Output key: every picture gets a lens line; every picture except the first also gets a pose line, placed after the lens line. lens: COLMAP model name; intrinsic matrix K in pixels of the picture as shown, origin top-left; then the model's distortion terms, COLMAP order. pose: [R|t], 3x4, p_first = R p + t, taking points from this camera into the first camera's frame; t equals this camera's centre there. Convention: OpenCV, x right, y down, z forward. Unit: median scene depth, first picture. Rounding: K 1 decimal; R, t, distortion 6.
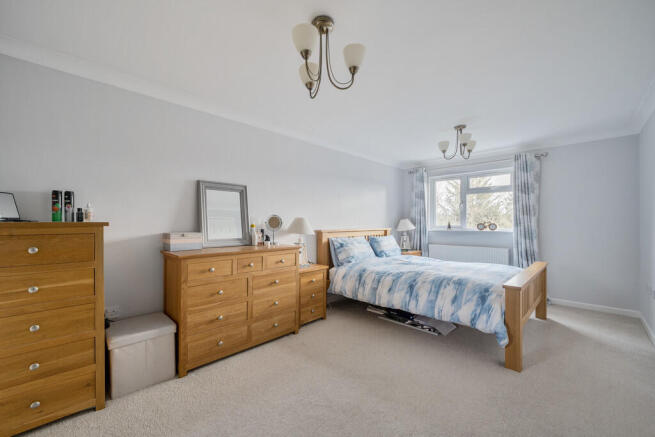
lens RADIAL K [[262.9, 0, 327.2], [0, 262.9, 222.6], [0, 0, 1]] dist [0.001248, 0.000146]
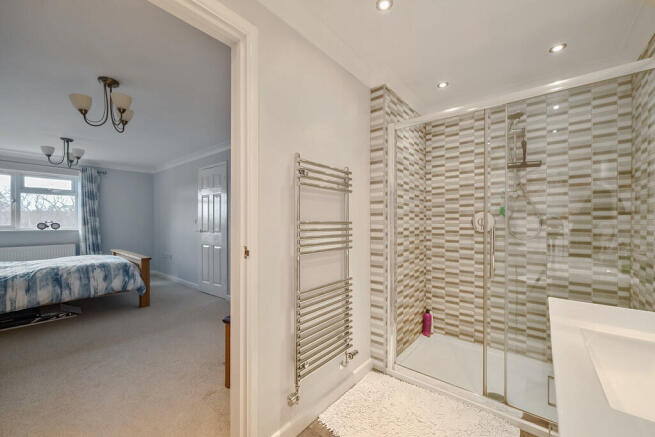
lens RADIAL K [[262.9, 0, 325.7], [0, 262.9, 221.5], [0, 0, 1]] dist [0.001248, 0.000146]
pose [[-0.104393, 0.004328, 0.994527, -0.645193], [-0.000420, 0.999990, -0.004396, 0.001340], [-0.994536, -0.000877, -0.104390, -0.005386]]
